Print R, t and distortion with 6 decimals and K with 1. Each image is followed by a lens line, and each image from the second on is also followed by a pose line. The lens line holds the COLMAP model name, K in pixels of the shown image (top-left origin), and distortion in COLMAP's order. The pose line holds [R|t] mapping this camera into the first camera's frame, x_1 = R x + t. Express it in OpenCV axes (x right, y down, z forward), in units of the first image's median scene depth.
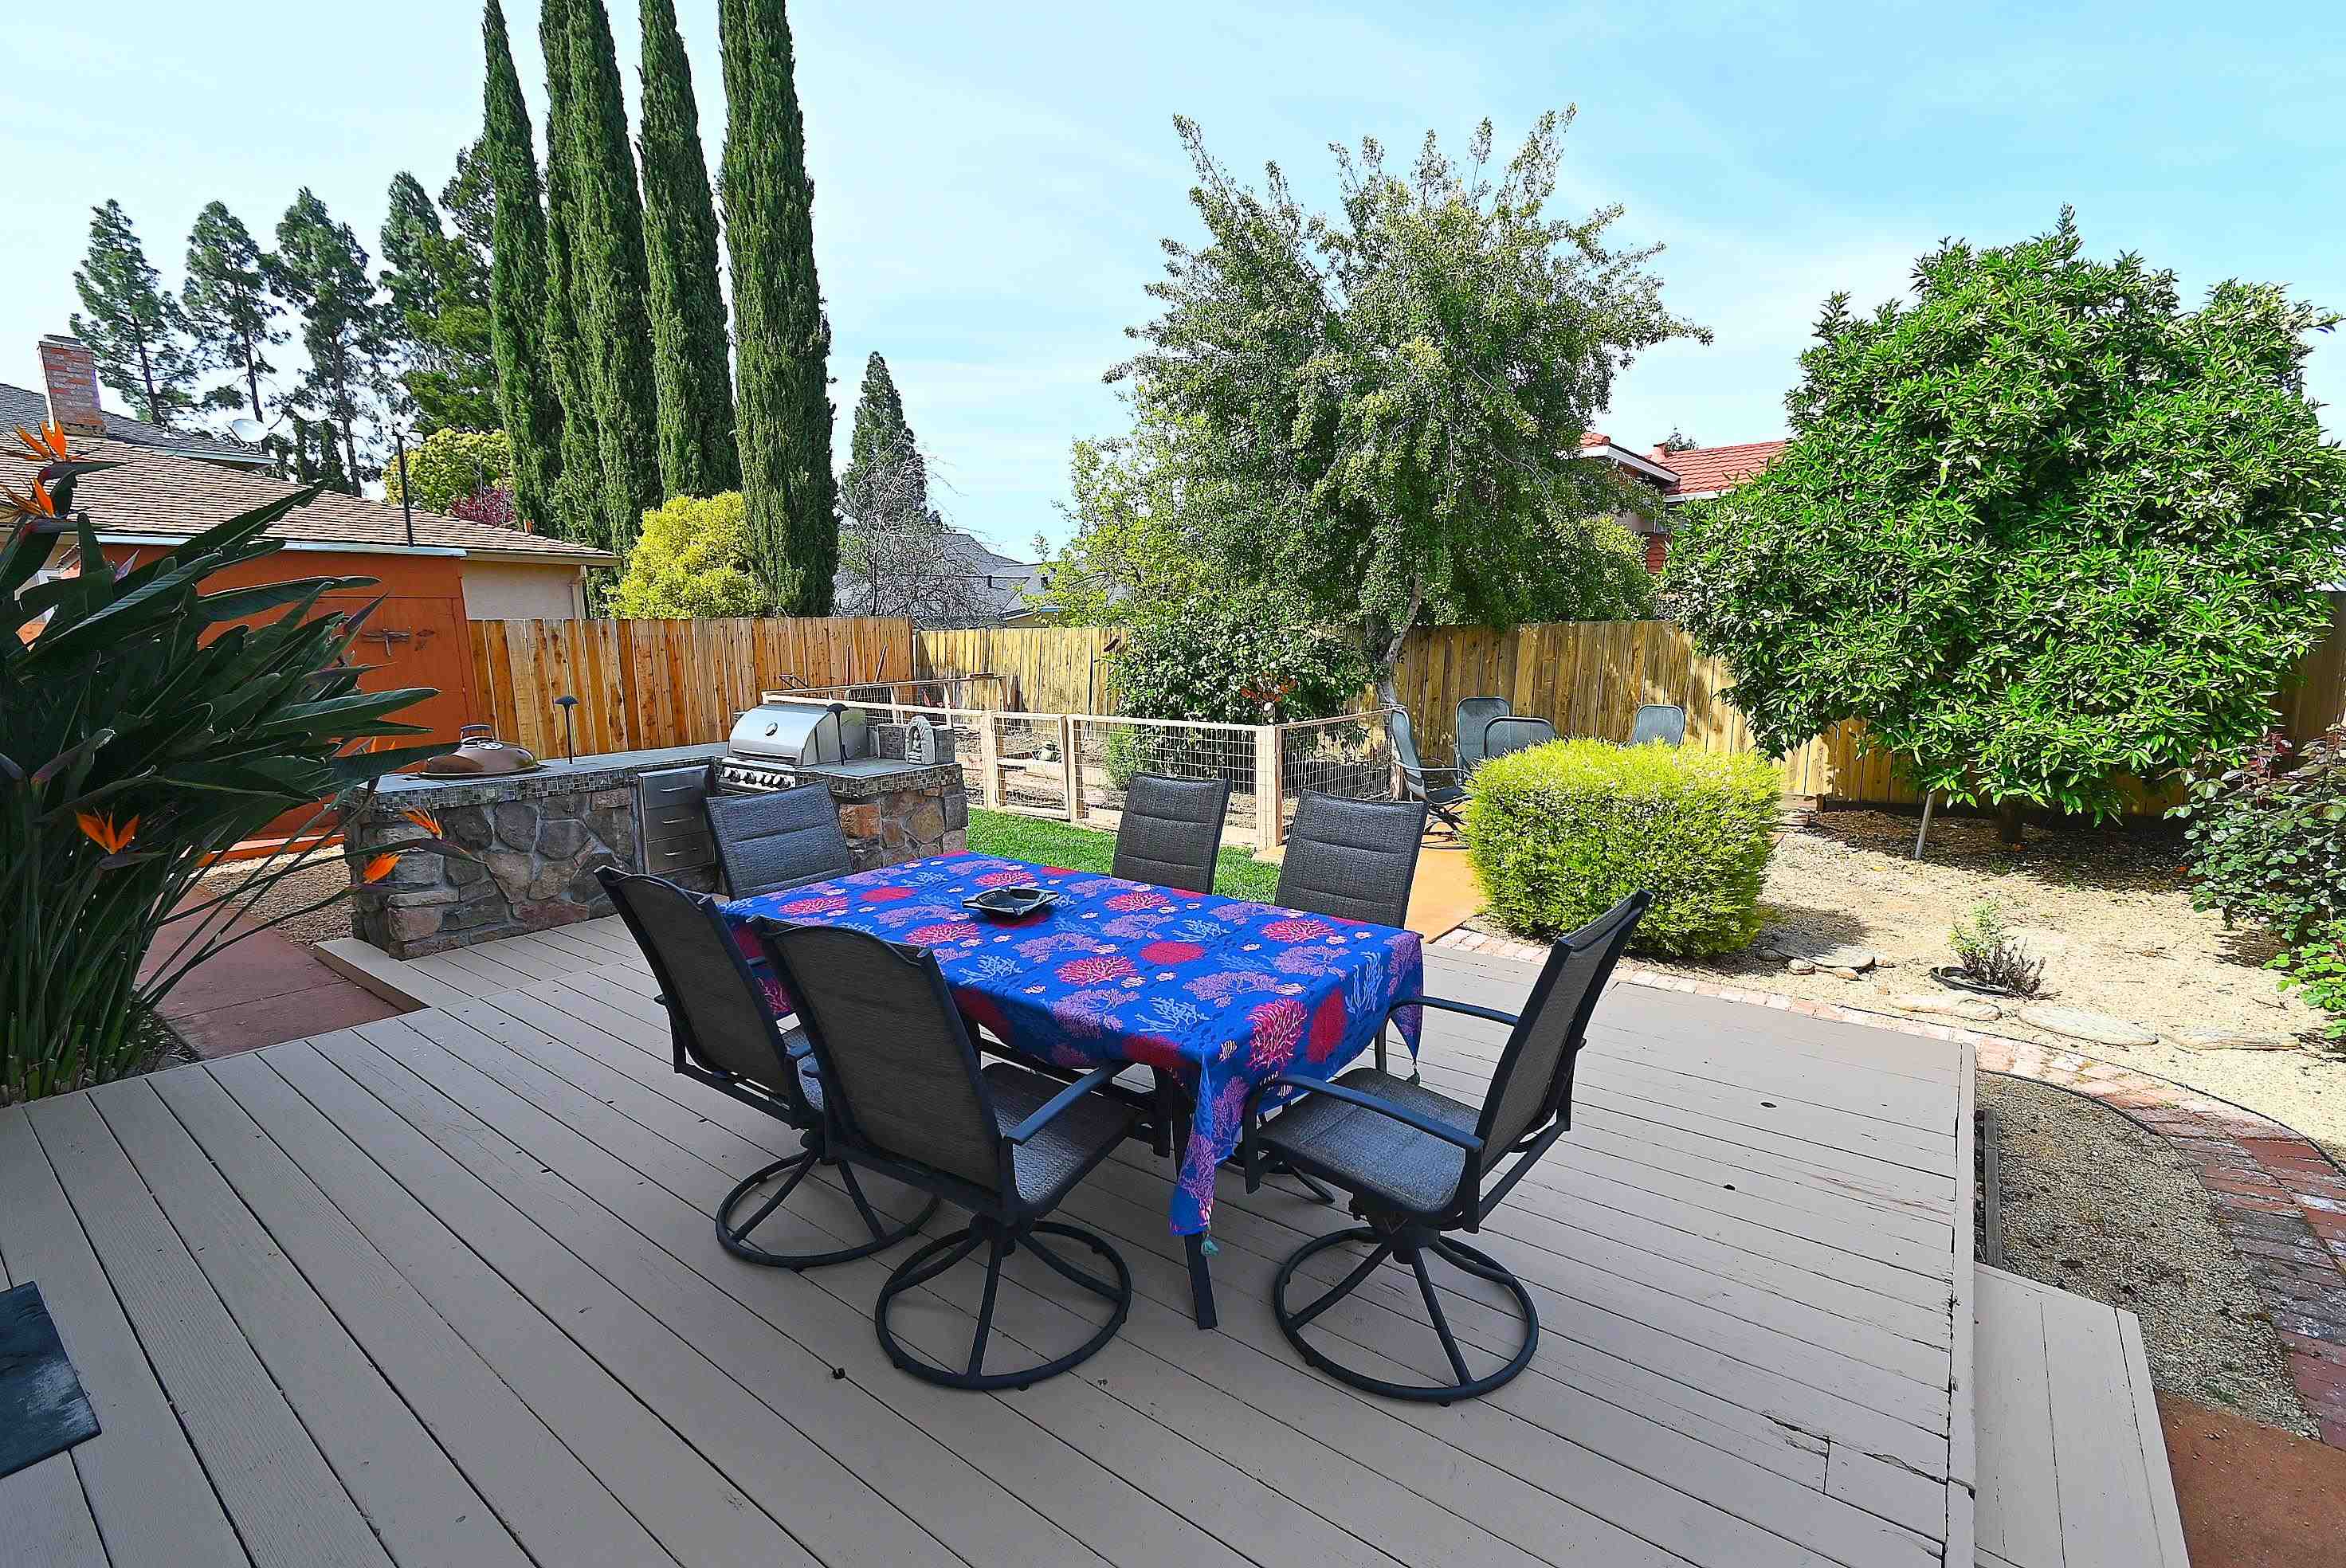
lens RADIAL K [[1043.5, 0, 1176.8], [0, 1043.5, 804.0], [0, 0, 1]] dist [0.009887, -0.005634]
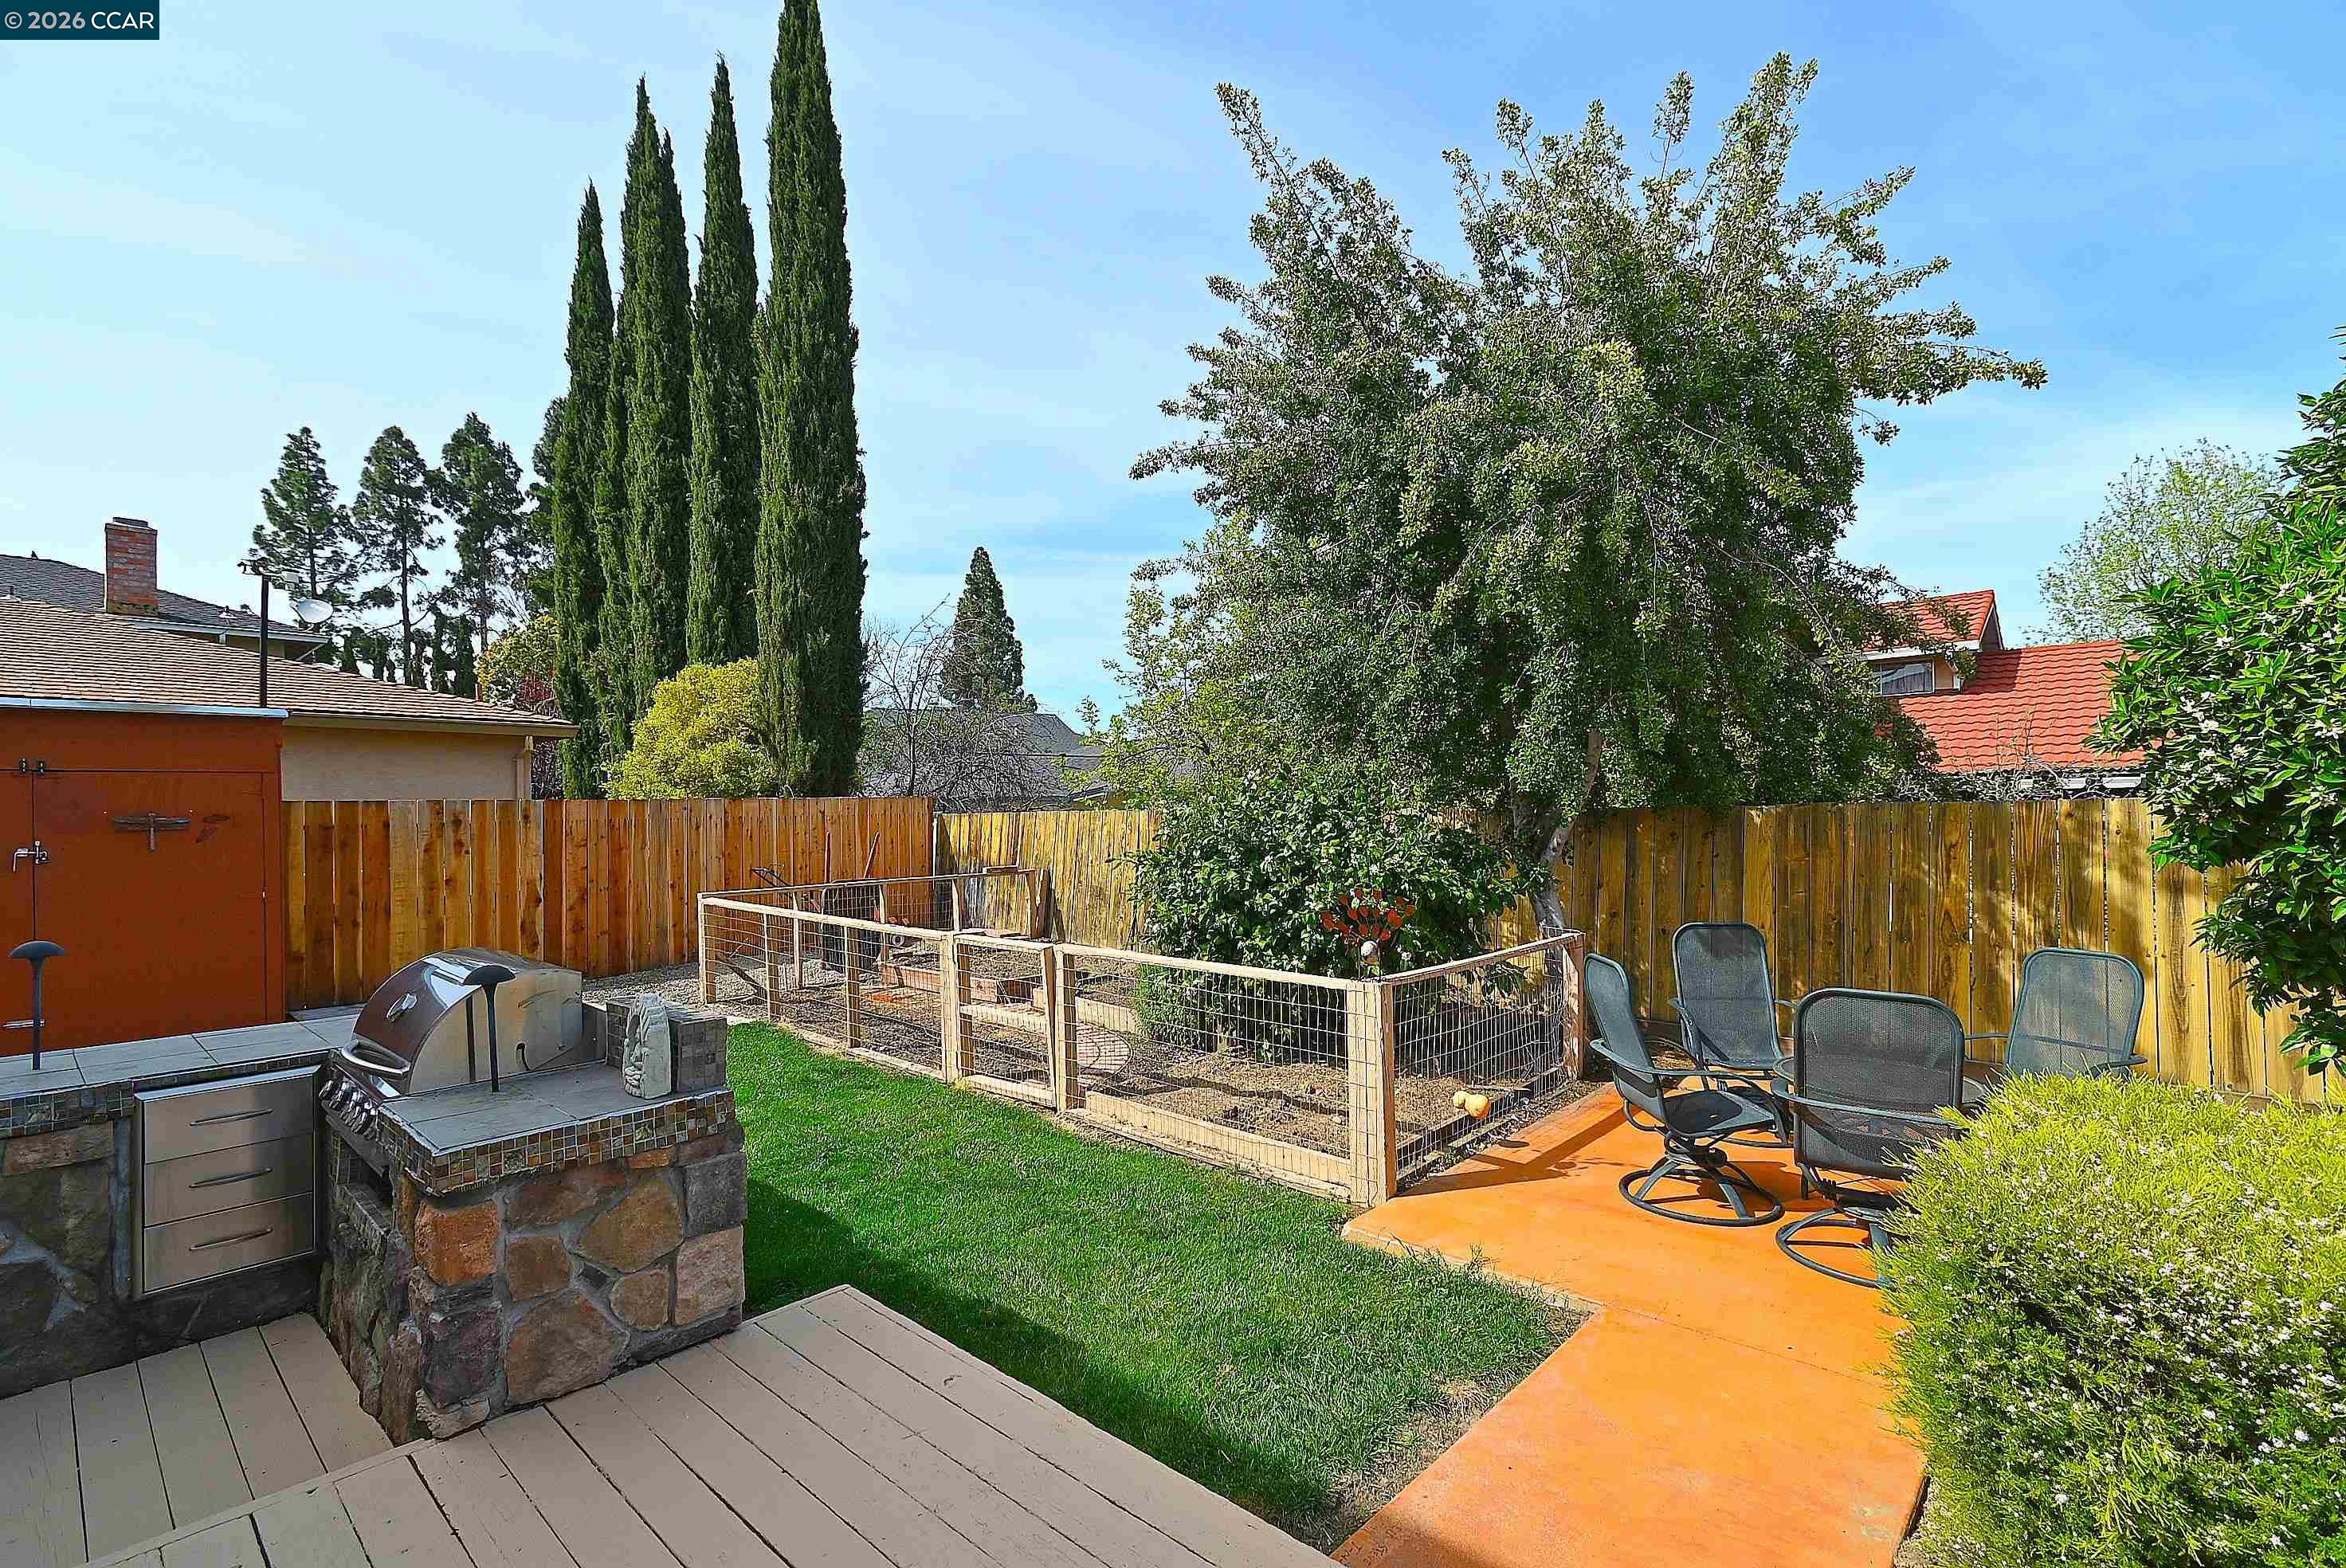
lens RADIAL K [[1043.5, 0, 1176.8], [0, 1043.5, 804.0], [0, 0, 1]] dist [0.009887, -0.005634]
pose [[0.995669, 0.000508, -0.092969, 0.017488], [-0.016330, 0.985396, -0.169496, -0.035719], [0.091525, 0.170280, 0.981136, 0.202226]]
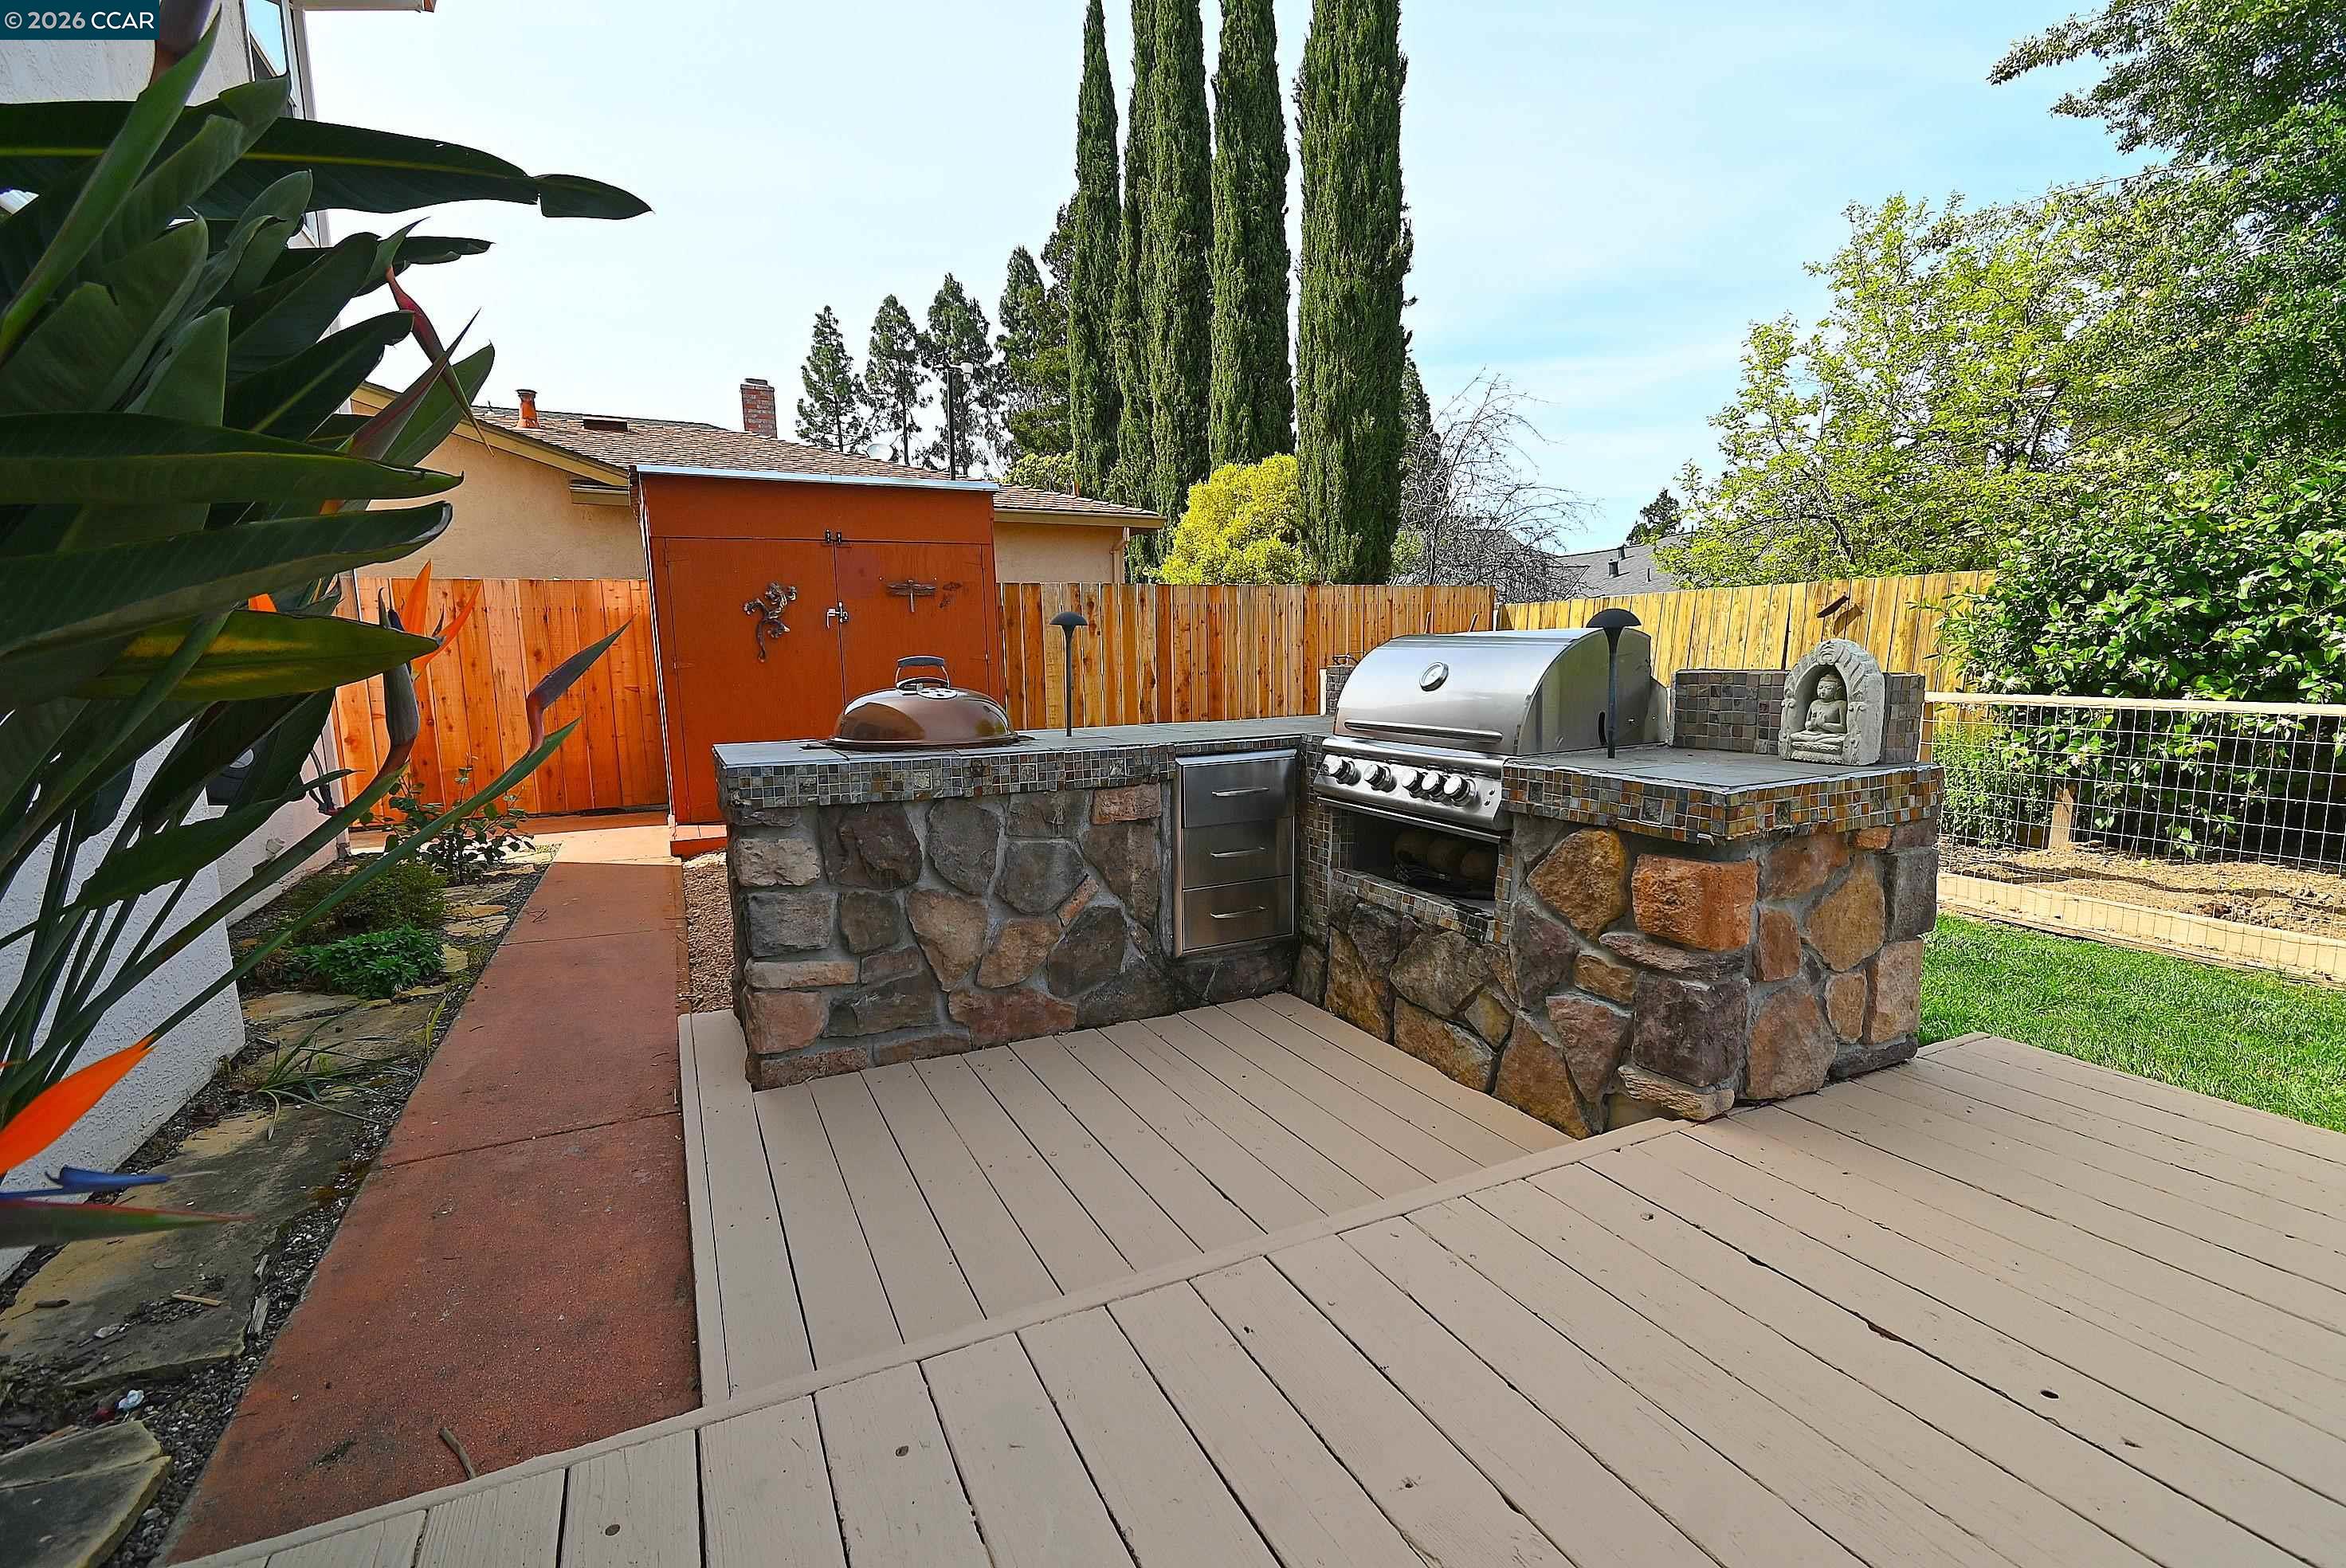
lens RADIAL K [[1045.0, 0, 1174.8], [0, 1045.0, 804.3], [0, 0, 1]] dist [0.003955, -0.000402]
pose [[0.893219, 0.061432, -0.445404, -0.111160], [-0.068551, 0.997648, 0.000127, -0.002556], [0.444364, 0.030420, 0.895329, 0.210341]]
